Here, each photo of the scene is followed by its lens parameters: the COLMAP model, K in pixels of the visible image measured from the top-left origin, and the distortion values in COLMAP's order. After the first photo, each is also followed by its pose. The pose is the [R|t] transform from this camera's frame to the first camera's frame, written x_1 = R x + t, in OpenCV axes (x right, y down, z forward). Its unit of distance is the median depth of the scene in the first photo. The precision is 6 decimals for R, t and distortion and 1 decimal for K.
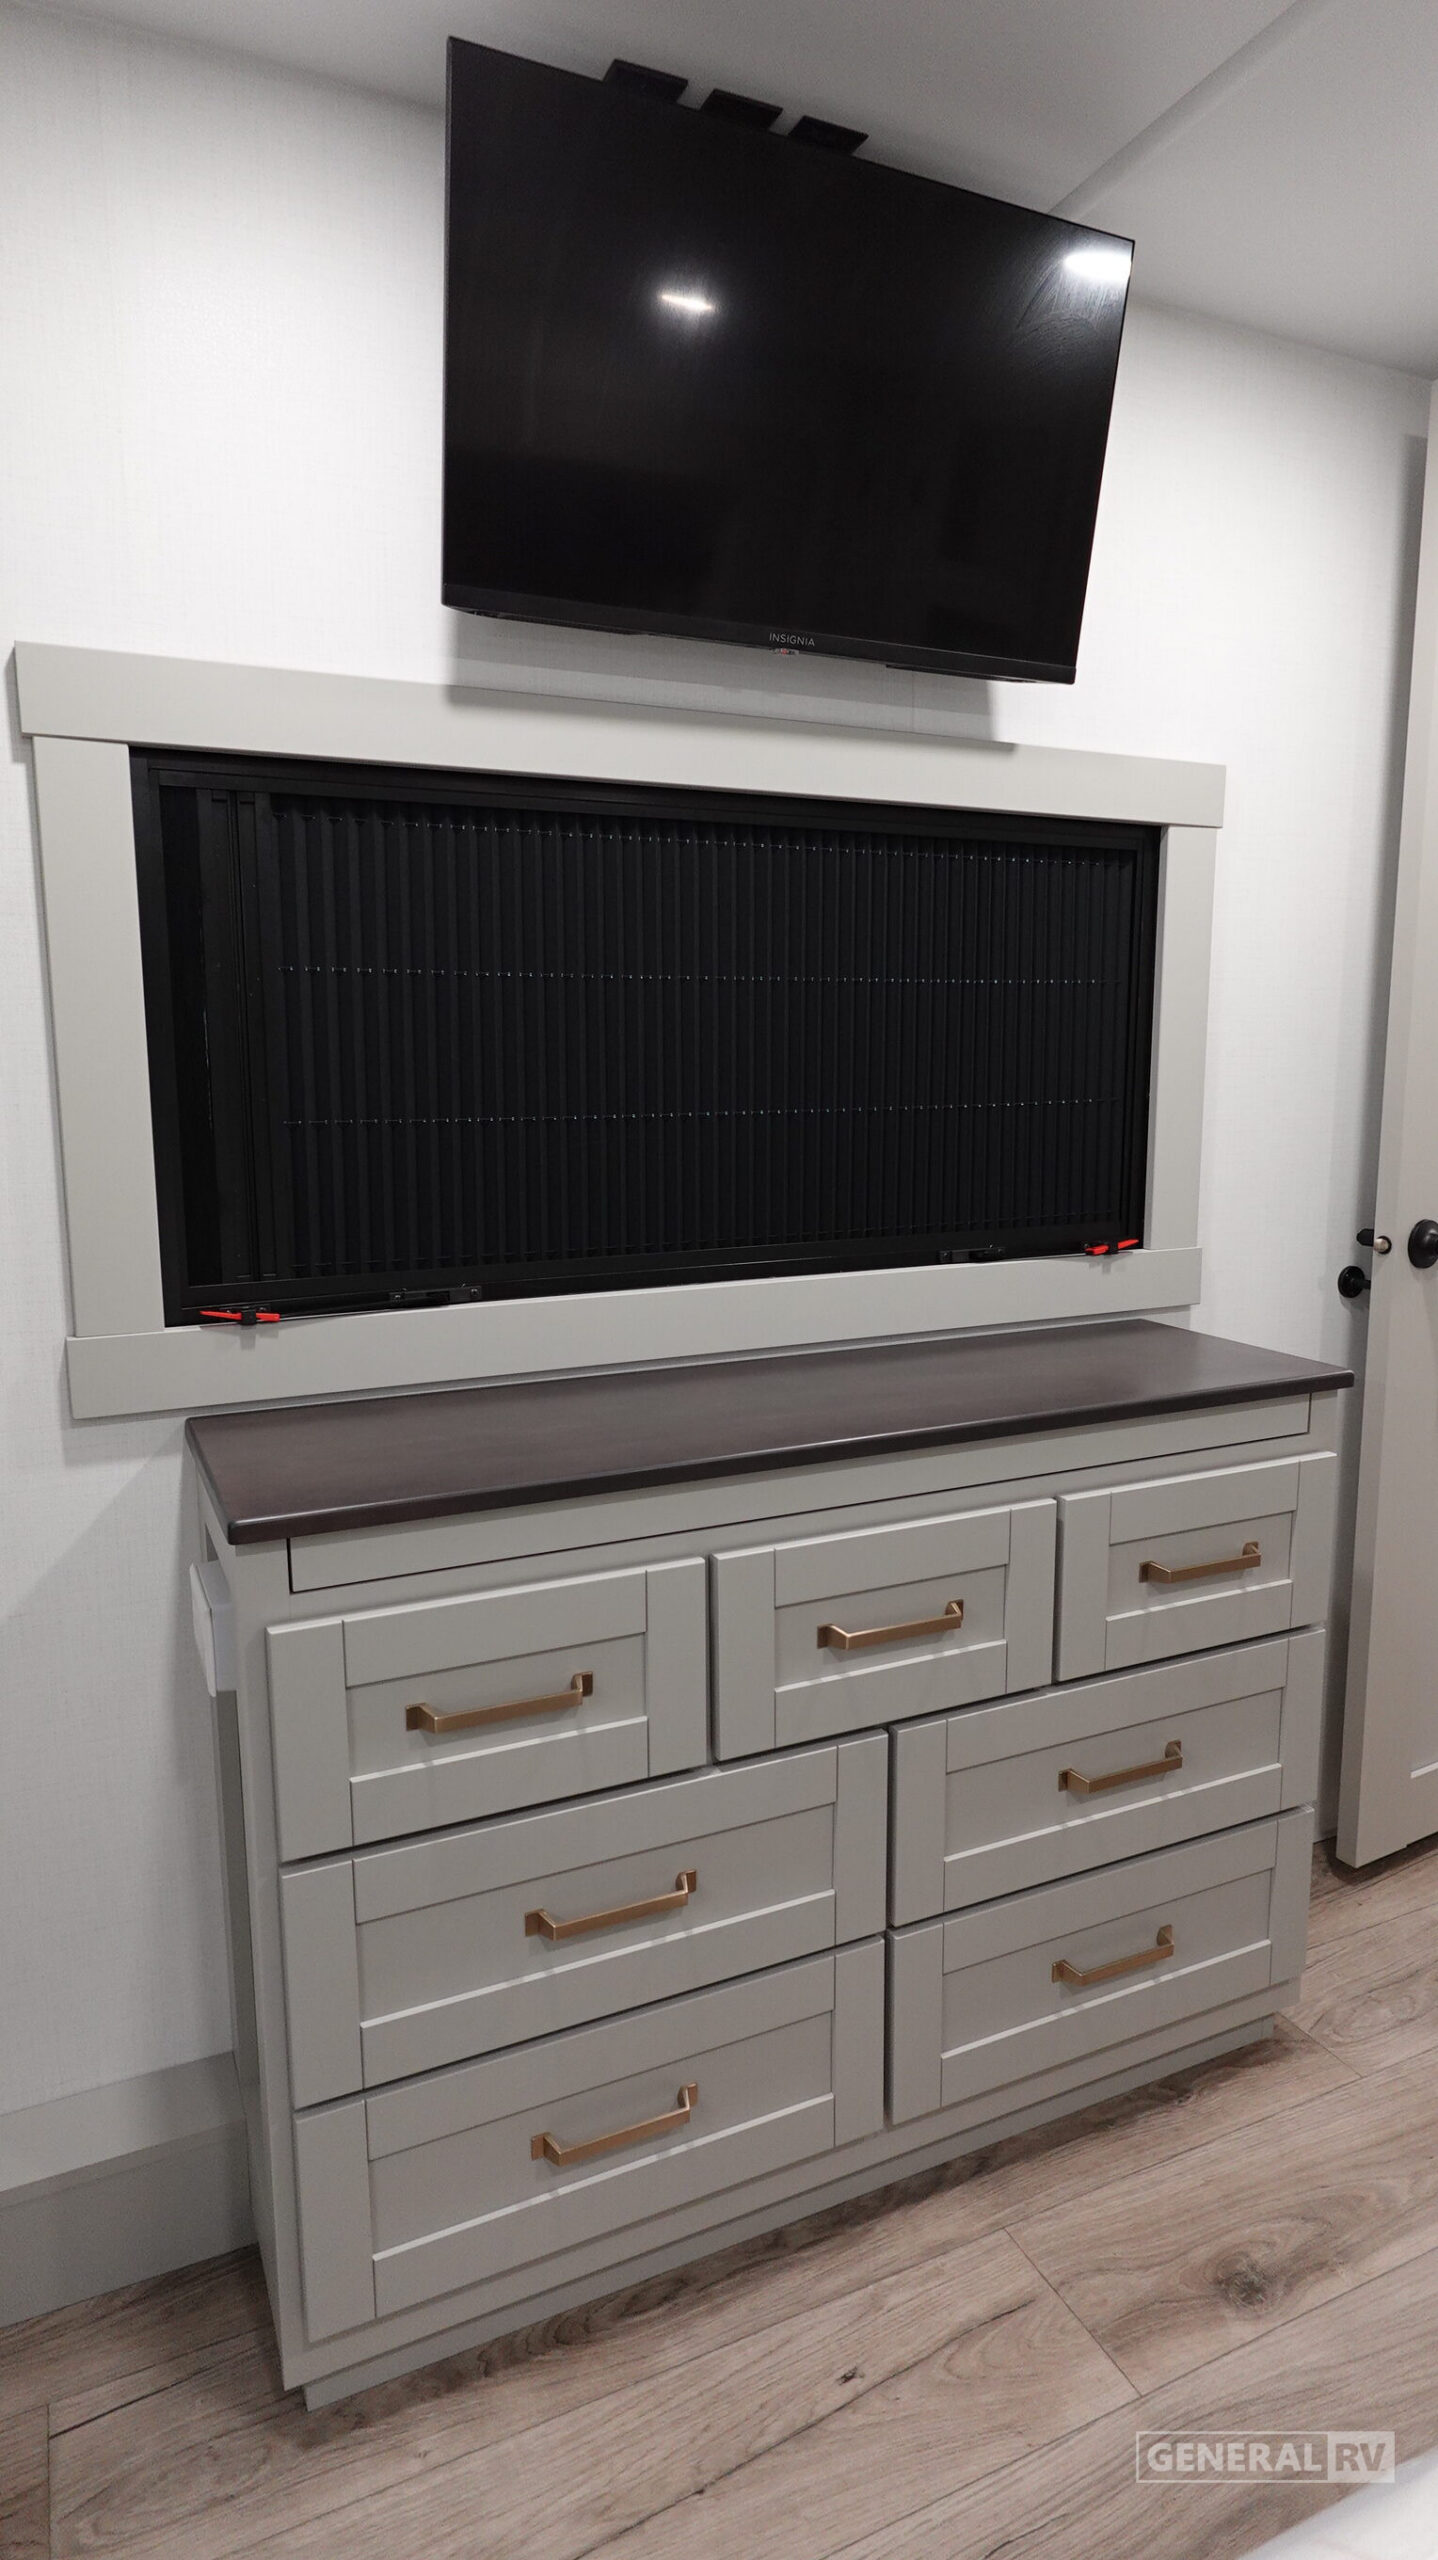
lens RADIAL K [[1446.1, 0, 726.6], [0, 1446.1, 1276.4], [0, 0, 1]] dist [-0.001196, 0.001984]
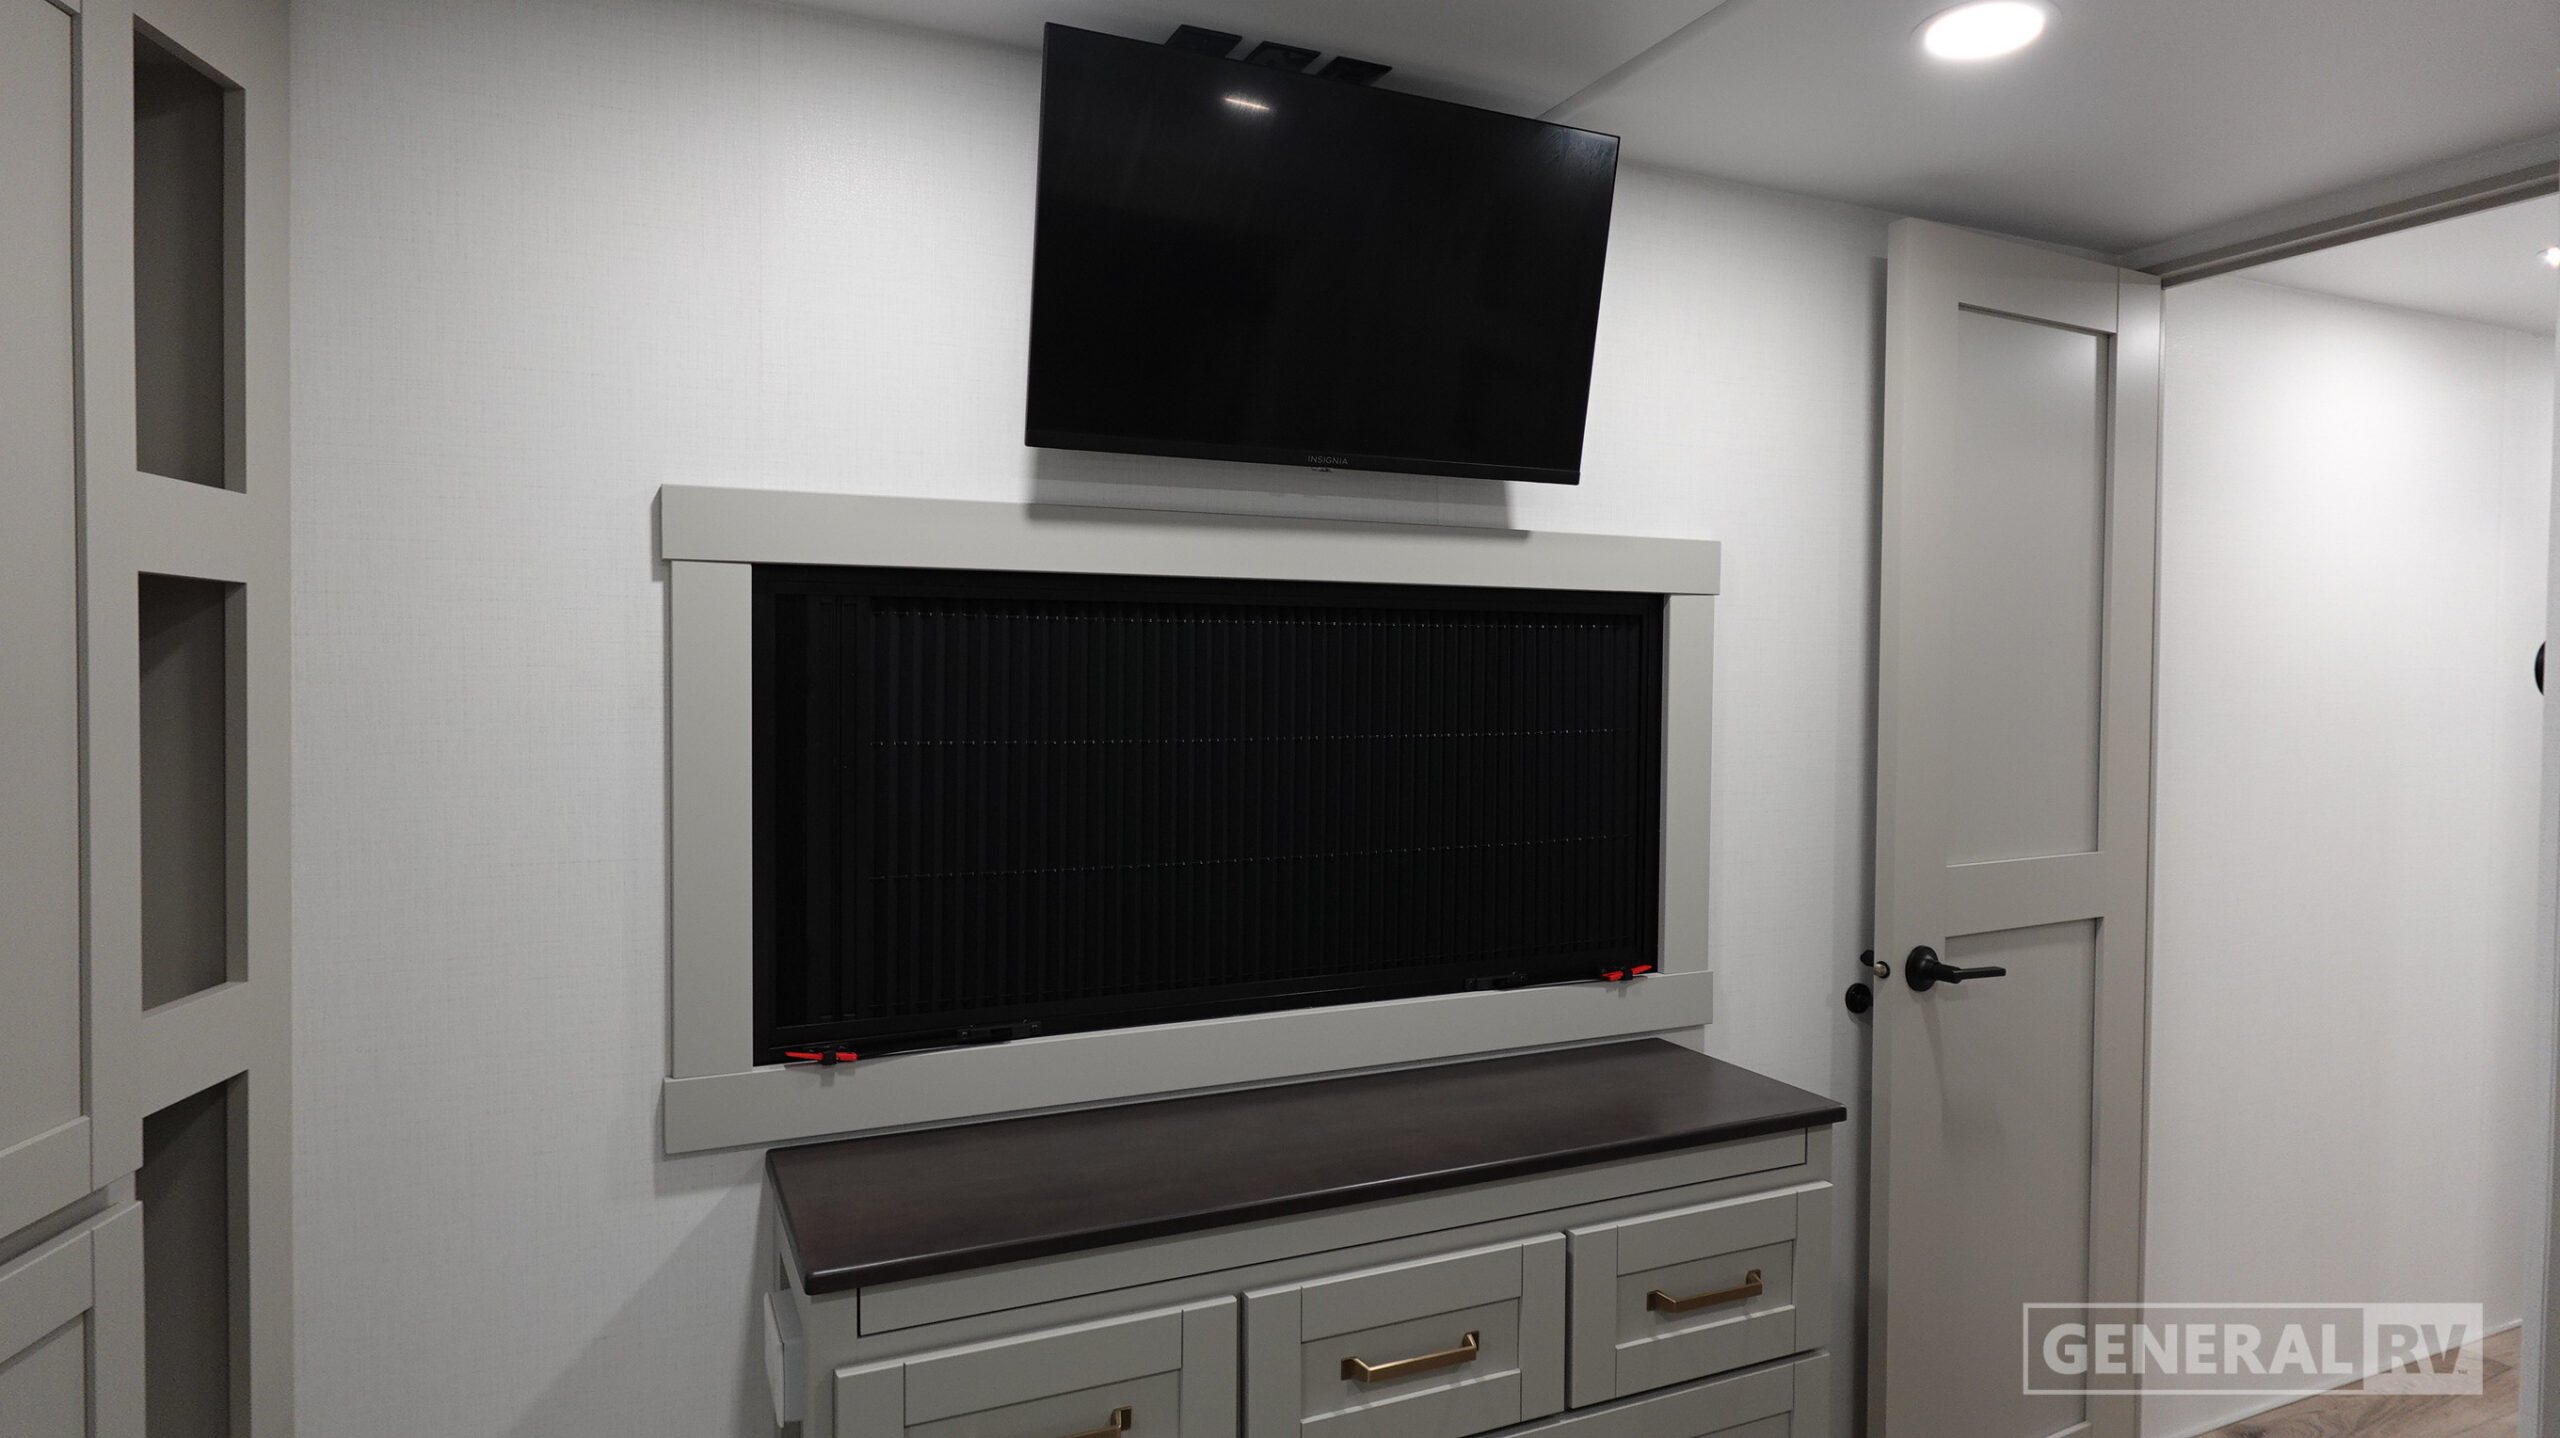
lens RADIAL K [[1446.1, 0, 1288.3], [0, 1446.1, 723.5], [0, 0, 1]] dist [-0.001196, 0.001984]
pose [[0.999922, 0.011408, -0.005066, 0.021923], [-0.011930, 0.992813, -0.119083, -0.093960], [0.003671, 0.119134, 0.992871, -0.120305]]
